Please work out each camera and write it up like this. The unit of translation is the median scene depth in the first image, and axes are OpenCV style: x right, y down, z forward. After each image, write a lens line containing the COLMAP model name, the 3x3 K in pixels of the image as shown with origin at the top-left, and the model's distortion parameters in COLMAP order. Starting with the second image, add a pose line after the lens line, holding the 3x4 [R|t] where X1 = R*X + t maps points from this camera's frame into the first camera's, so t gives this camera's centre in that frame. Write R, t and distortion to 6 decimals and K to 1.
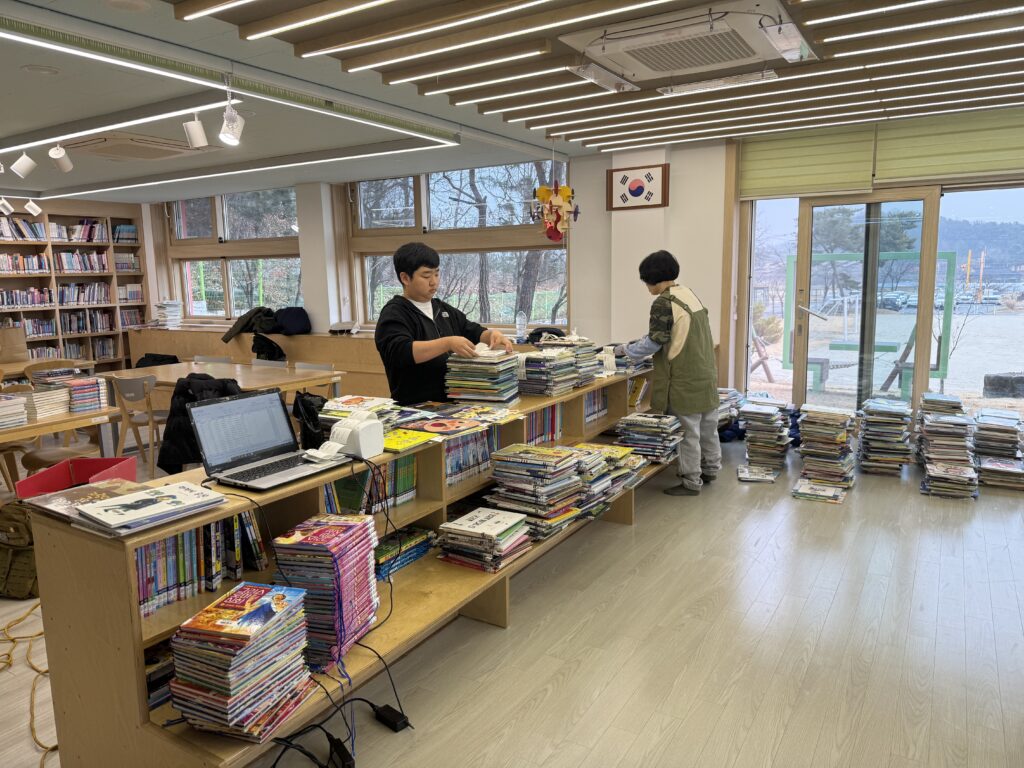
lens RADIAL K [[715.8, 0, 512.0], [0, 715.8, 384.0], [0, 0, 1]] dist [0.005465, 0.001175]
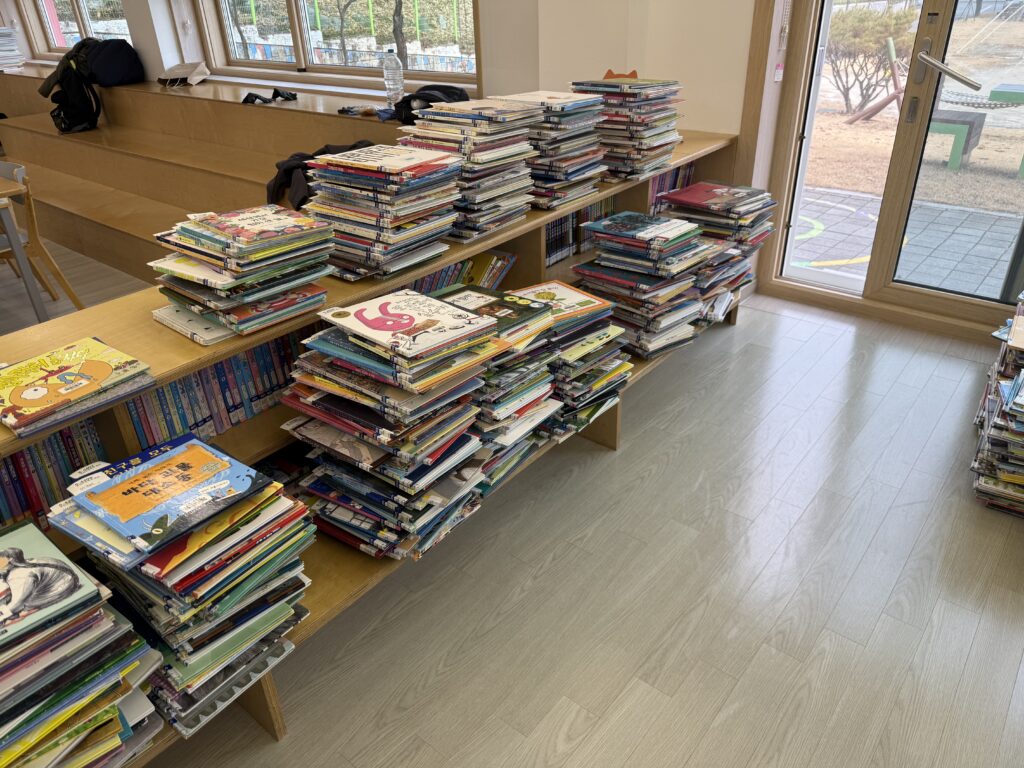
lens RADIAL K [[715.8, 0, 512.0], [0, 715.8, 384.0], [0, 0, 1]] dist [0.005465, 0.001175]
pose [[0.990404, 0.057763, -0.125554, 0.156887], [-0.008246, 0.931548, 0.363526, -0.056238], [0.137957, -0.359002, 0.923085, 0.349745]]
